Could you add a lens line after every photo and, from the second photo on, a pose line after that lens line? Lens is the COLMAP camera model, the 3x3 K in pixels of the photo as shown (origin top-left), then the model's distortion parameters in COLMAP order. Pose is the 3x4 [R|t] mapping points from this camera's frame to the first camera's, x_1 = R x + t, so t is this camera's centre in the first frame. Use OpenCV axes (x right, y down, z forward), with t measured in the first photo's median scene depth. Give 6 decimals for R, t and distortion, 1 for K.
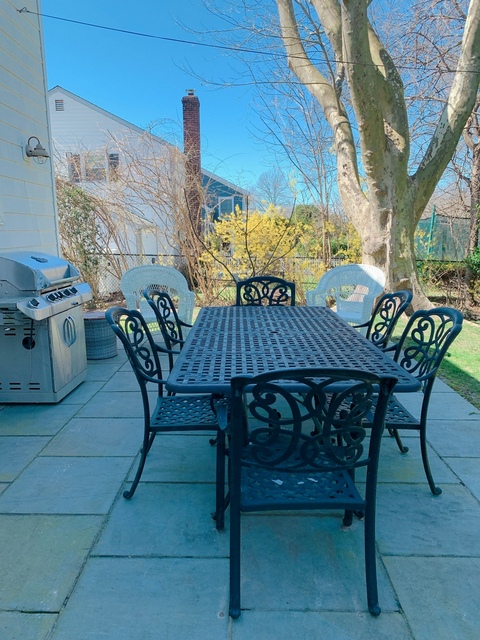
lens RADIAL K [[492.2, 0, 237.7], [0, 492.2, 323.5], [0, 0, 1]] dist [0.016010, -0.019828]
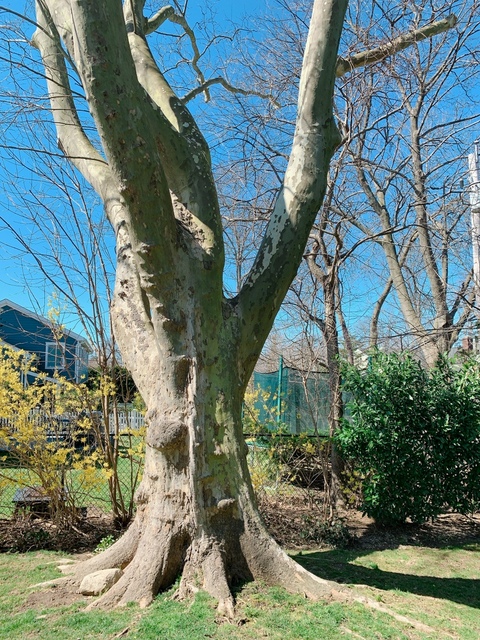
lens RADIAL K [[492.2, 0, 238.9], [0, 492.2, 319.2], [0, 0, 1]] dist [0.016010, -0.019828]
pose [[0.962750, 0.037580, 0.267769, 0.217060], [0.045547, 0.953606, -0.297592, -0.115895], [-0.266530, 0.298703, 0.916372, 0.508969]]
